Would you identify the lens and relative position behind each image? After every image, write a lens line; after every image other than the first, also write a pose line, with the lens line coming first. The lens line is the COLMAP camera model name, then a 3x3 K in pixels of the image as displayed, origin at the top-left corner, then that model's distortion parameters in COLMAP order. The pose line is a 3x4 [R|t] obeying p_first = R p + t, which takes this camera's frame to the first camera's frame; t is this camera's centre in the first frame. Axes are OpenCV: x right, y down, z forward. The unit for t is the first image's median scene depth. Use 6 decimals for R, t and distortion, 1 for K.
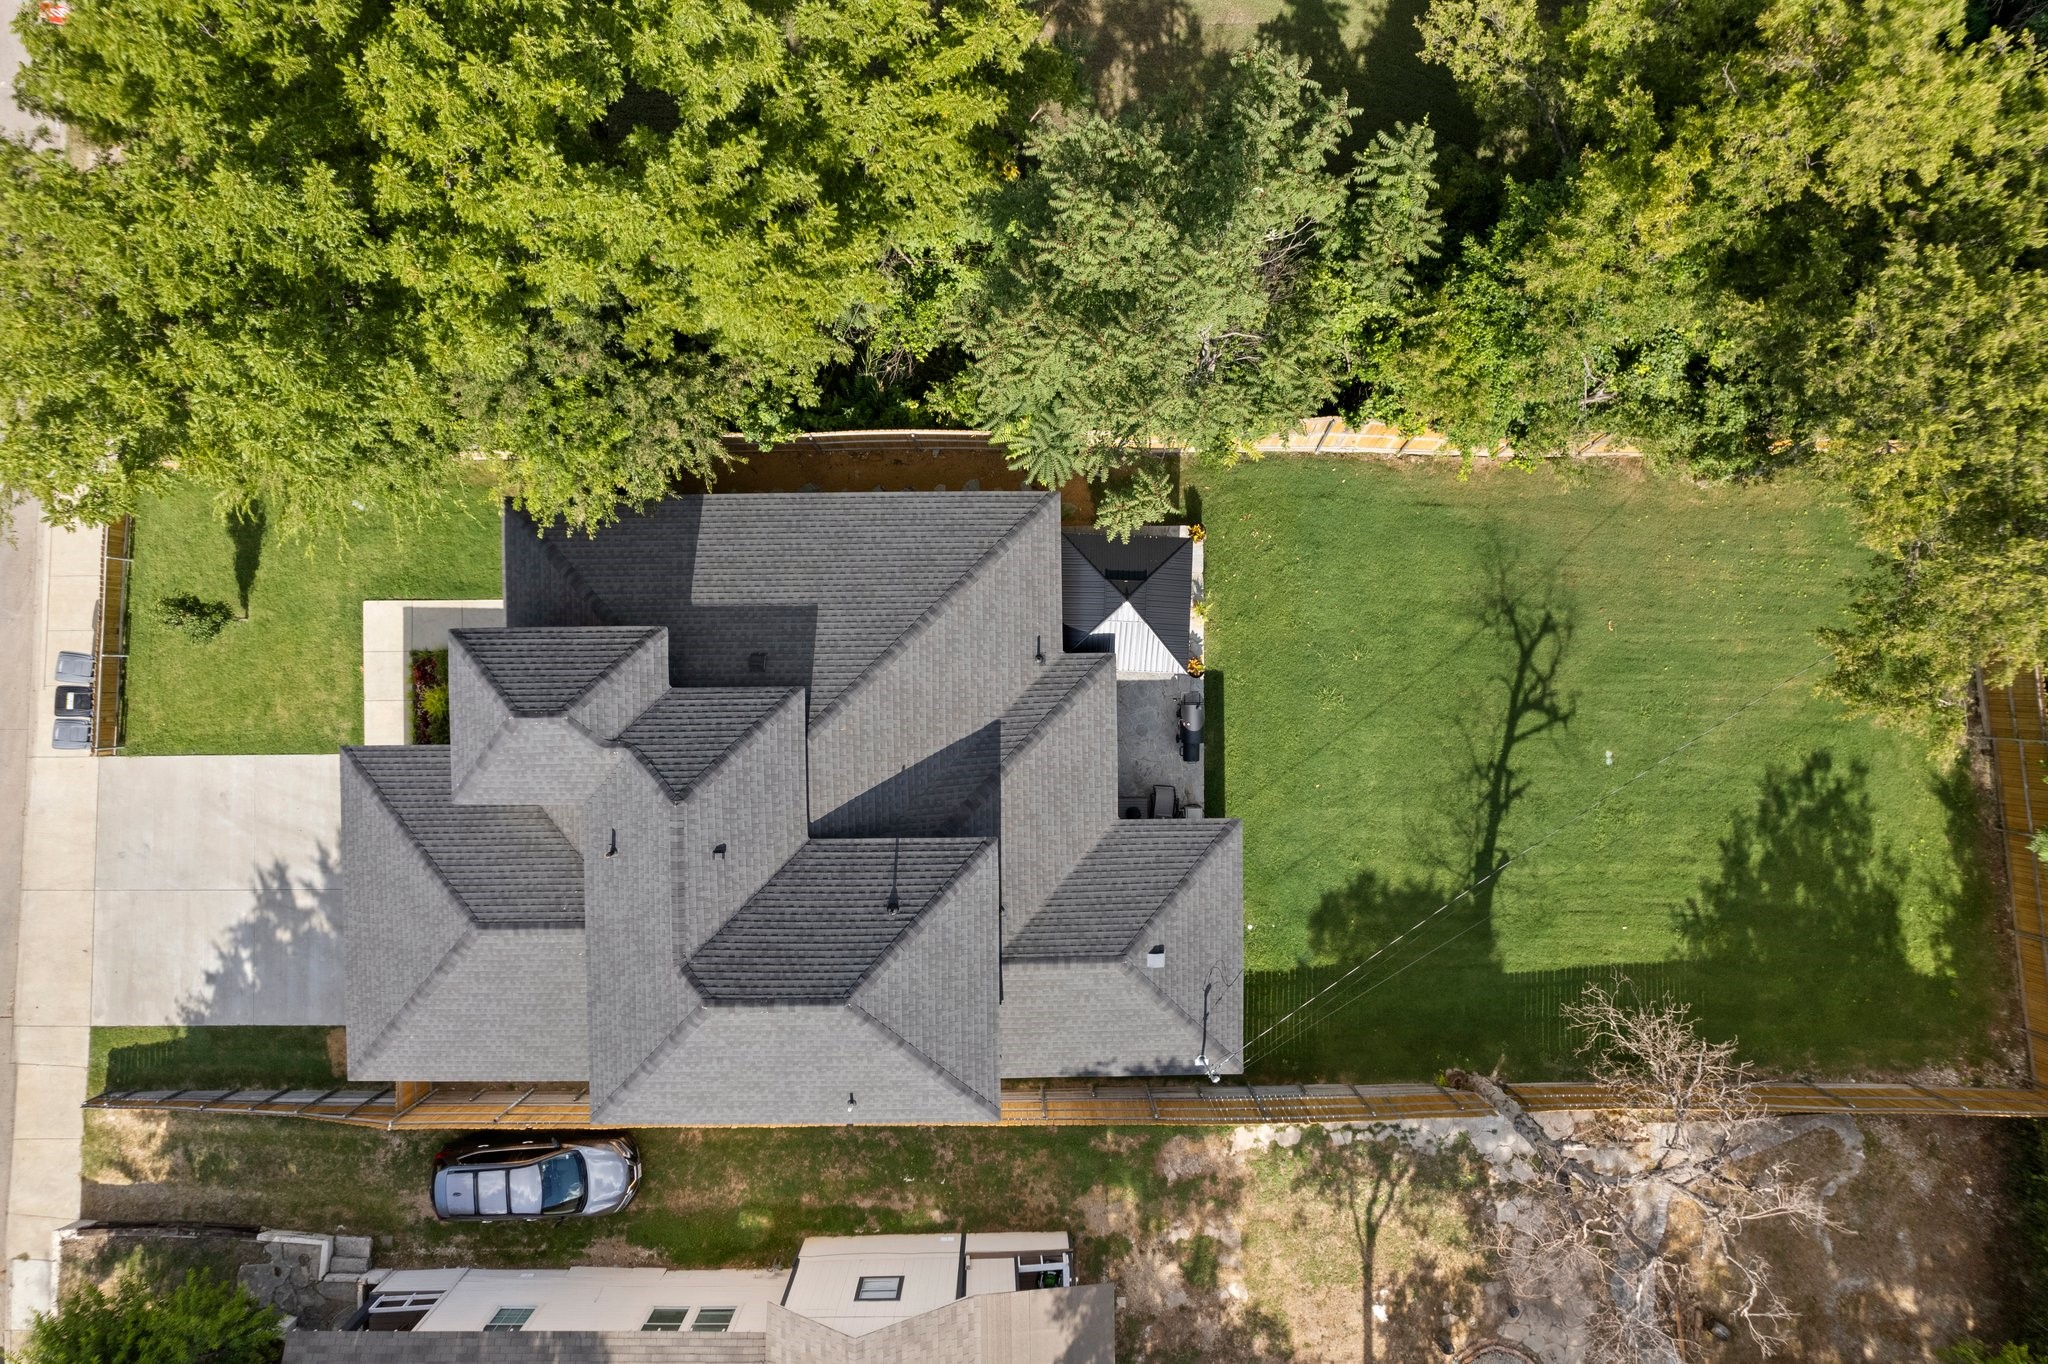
lens RADIAL K [[1319.1, 0, 1024.0], [0, 1319.1, 682.0], [0, 0, 1]] dist [-0.087726, 0.090145]
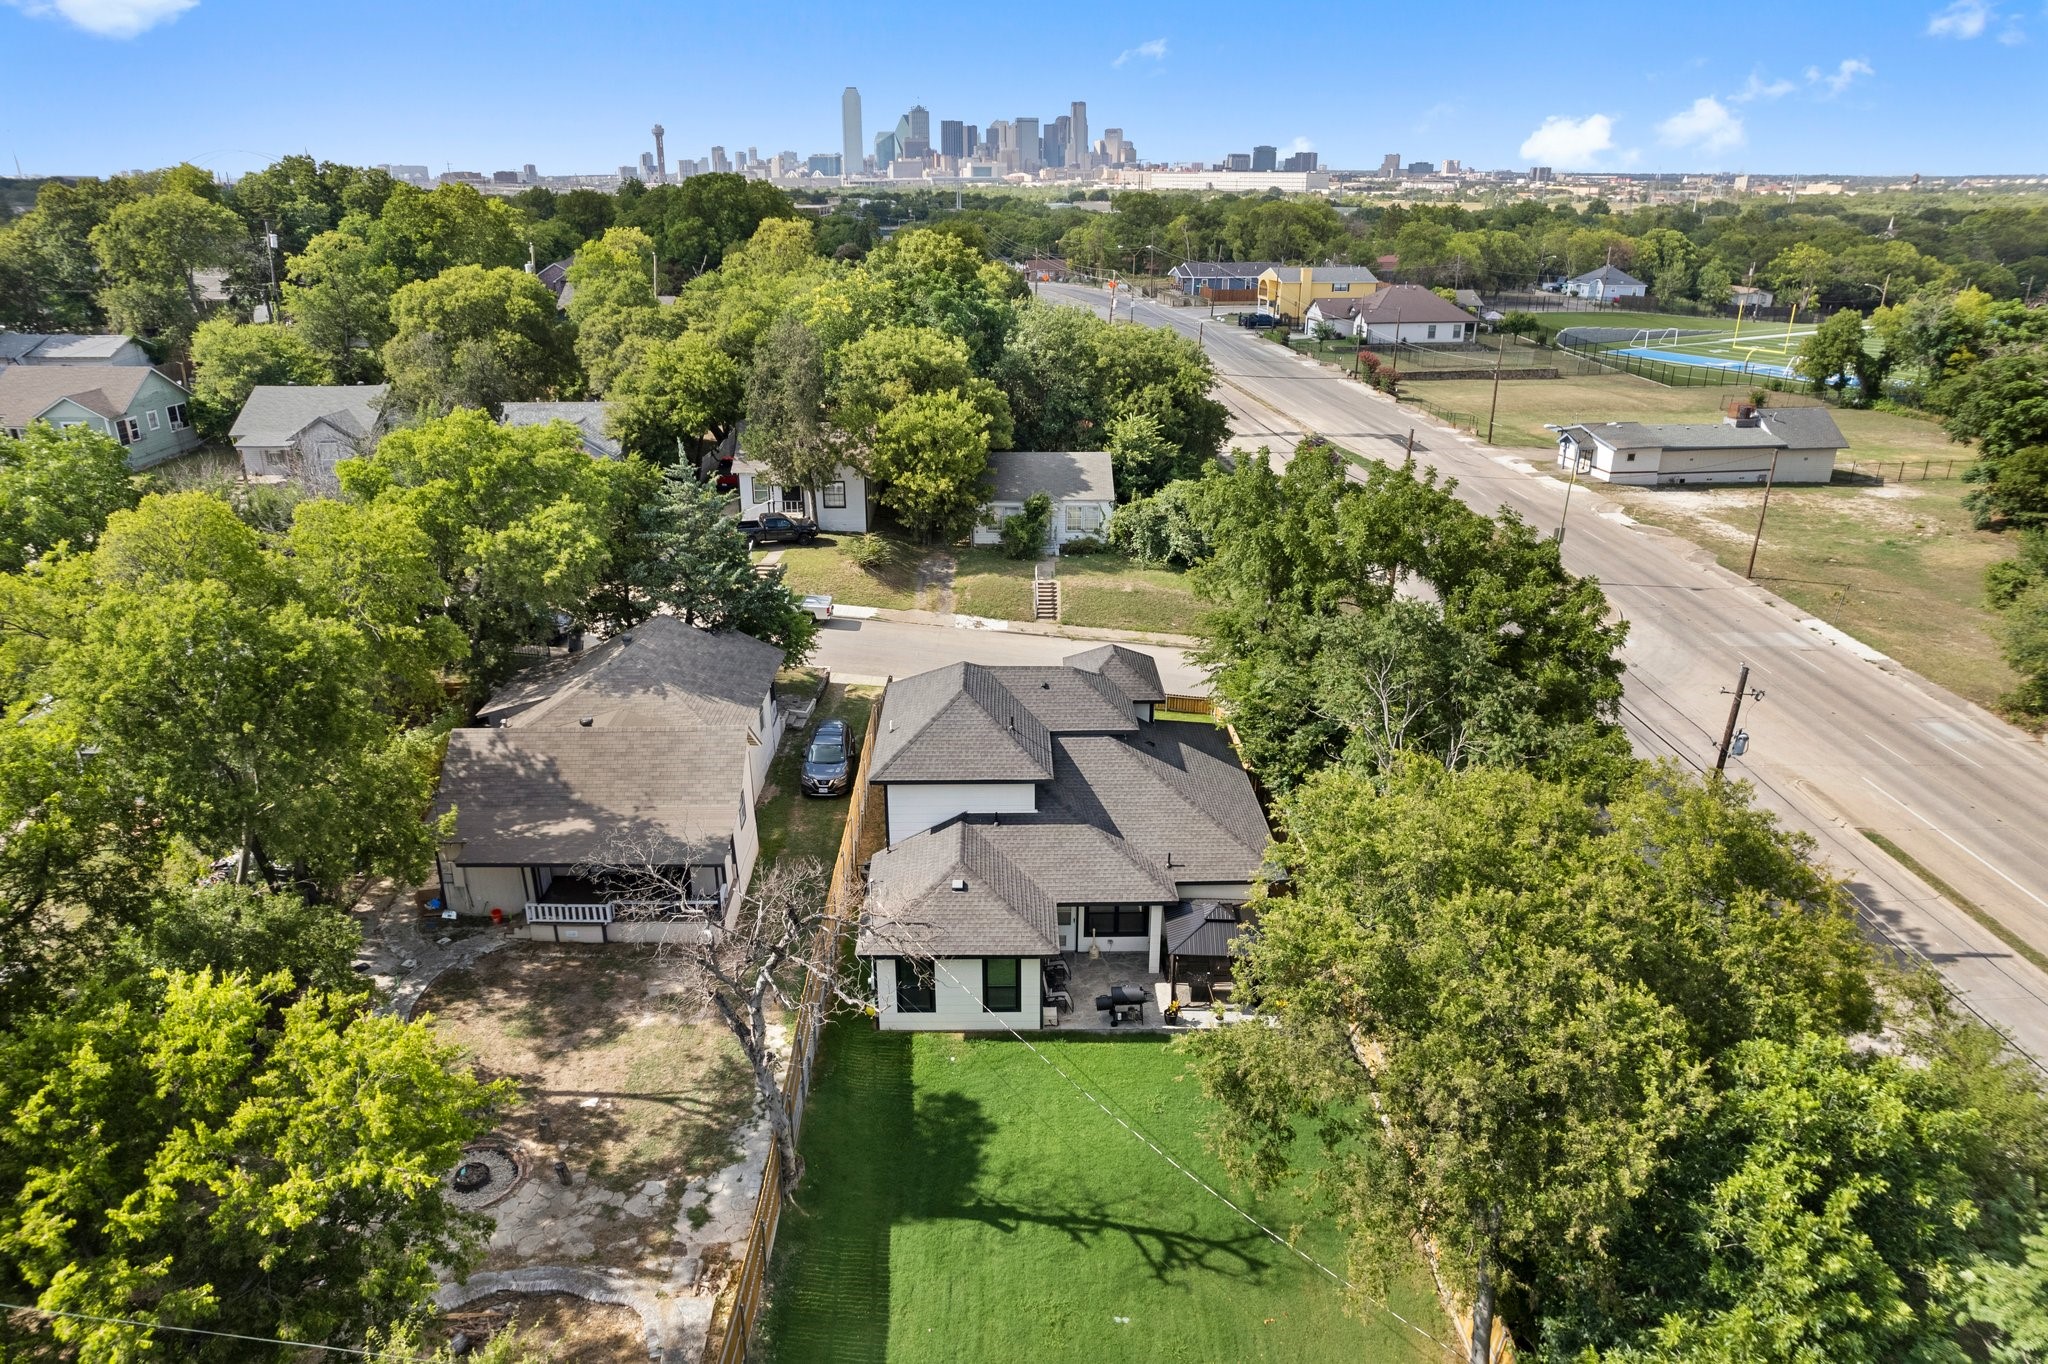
lens RADIAL K [[1319.1, 0, 1024.0], [0, 1319.1, 682.0], [0, 0, 1]] dist [-0.087726, 0.090145]
pose [[0.006772, 0.359503, -0.933119, 1.125811], [-0.999858, -0.011968, -0.011867, 0.140631], [-0.015433, 0.933067, 0.359371, 0.274308]]
